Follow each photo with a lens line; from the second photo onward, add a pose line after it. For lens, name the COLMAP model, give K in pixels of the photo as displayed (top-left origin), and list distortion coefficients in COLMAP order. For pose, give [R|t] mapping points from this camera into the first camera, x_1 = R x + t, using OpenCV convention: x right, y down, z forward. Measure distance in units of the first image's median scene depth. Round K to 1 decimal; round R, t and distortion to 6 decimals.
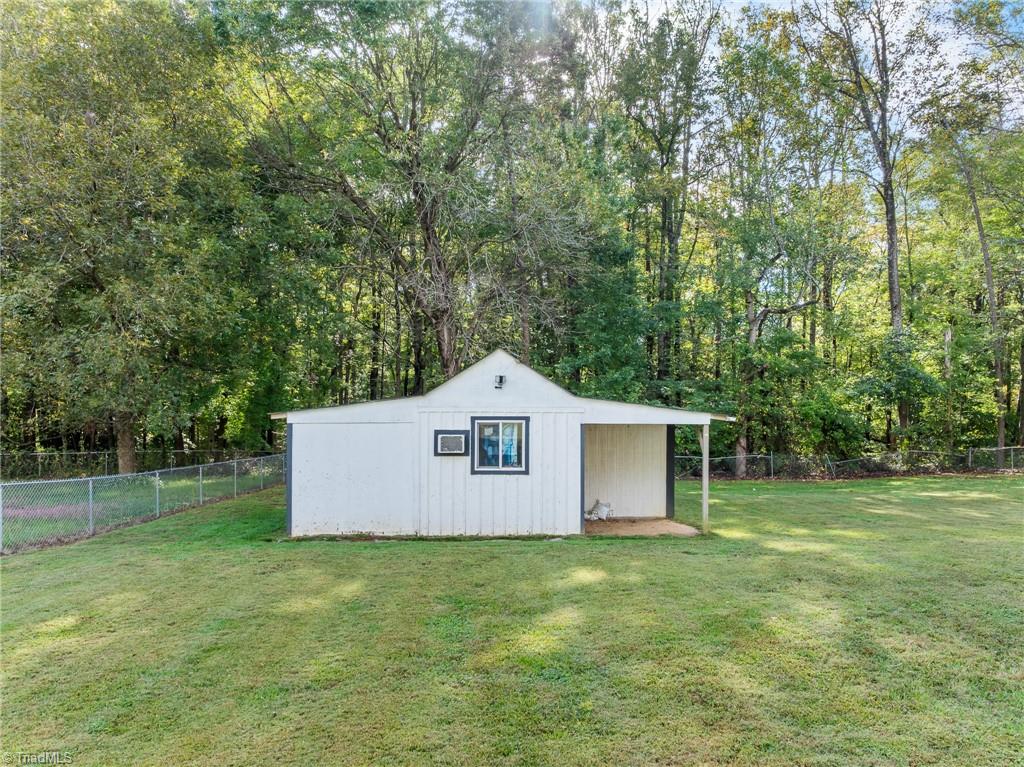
lens RADIAL K [[729.3, 0, 512.0], [0, 729.3, 383.5], [0, 0, 1]] dist [-0.047285, 0.008538]
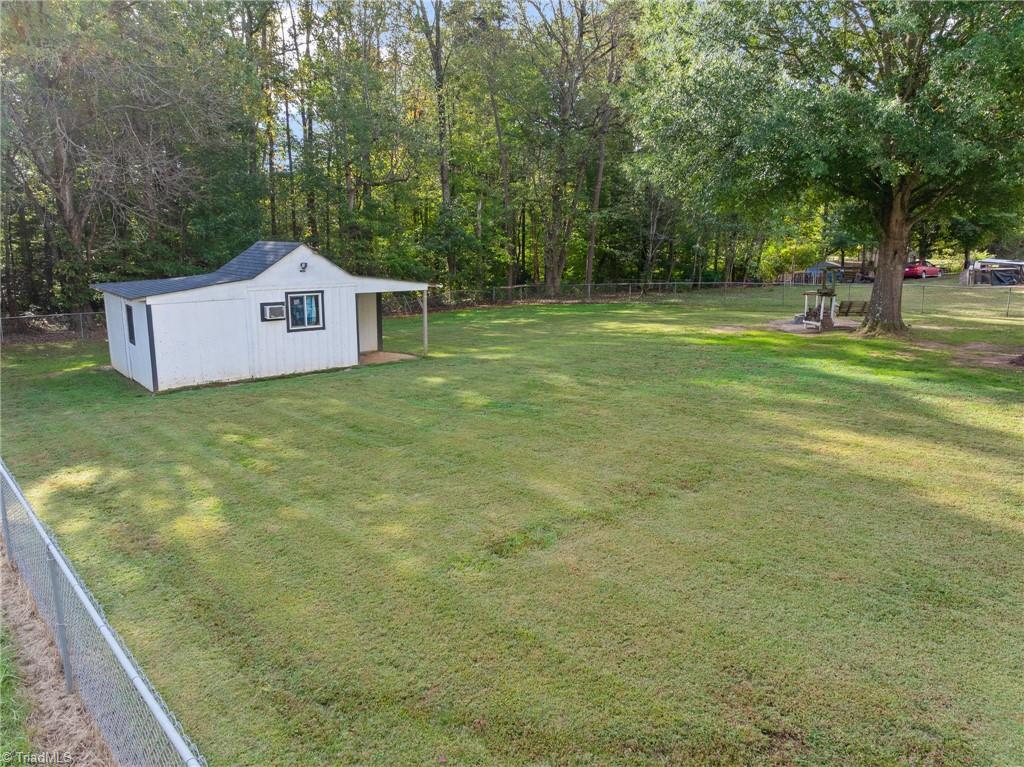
lens RADIAL K [[729.3, 0, 512.0], [0, 729.3, 383.5], [0, 0, 1]] dist [-0.047285, 0.008538]
pose [[0.775148, -0.124686, 0.619353, -0.614645], [-0.019411, 0.975169, 0.220611, -0.102782], [-0.631481, -0.183029, 0.753480, -0.385453]]
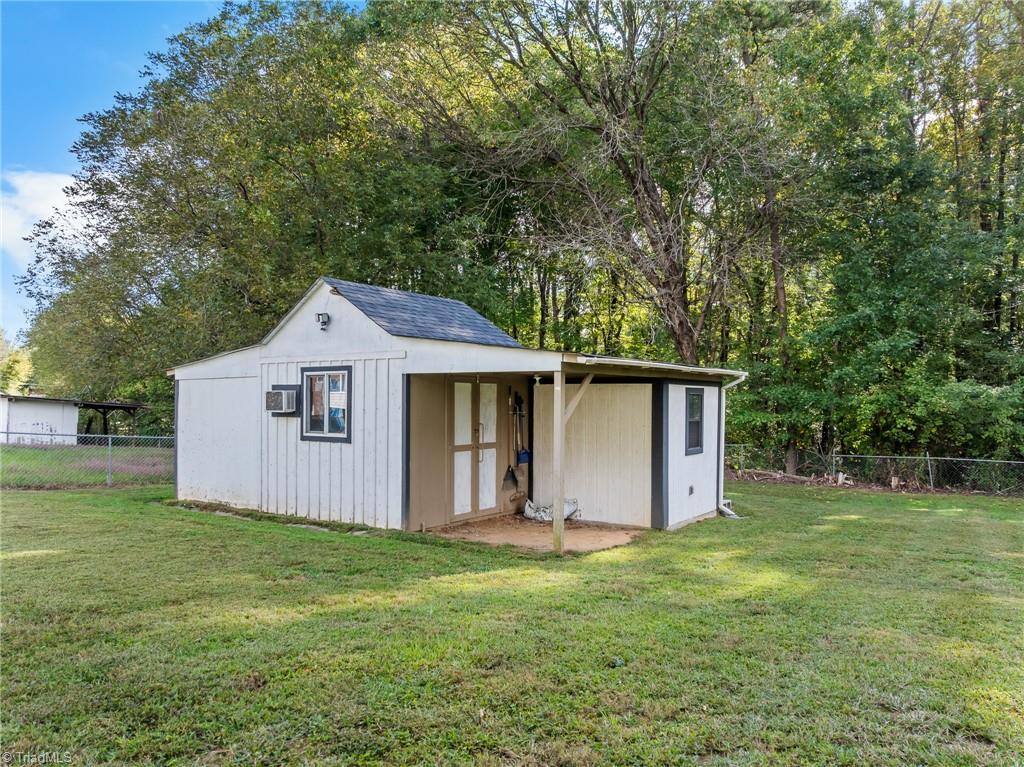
lens RADIAL K [[729.3, 0, 512.0], [0, 729.3, 383.5], [0, 0, 1]] dist [-0.047285, 0.008538]
pose [[0.838172, -0.012149, -0.545270, 0.567388], [0.006136, 0.999899, -0.012847, 0.074140], [0.545371, 0.007422, 0.838162, 0.462806]]
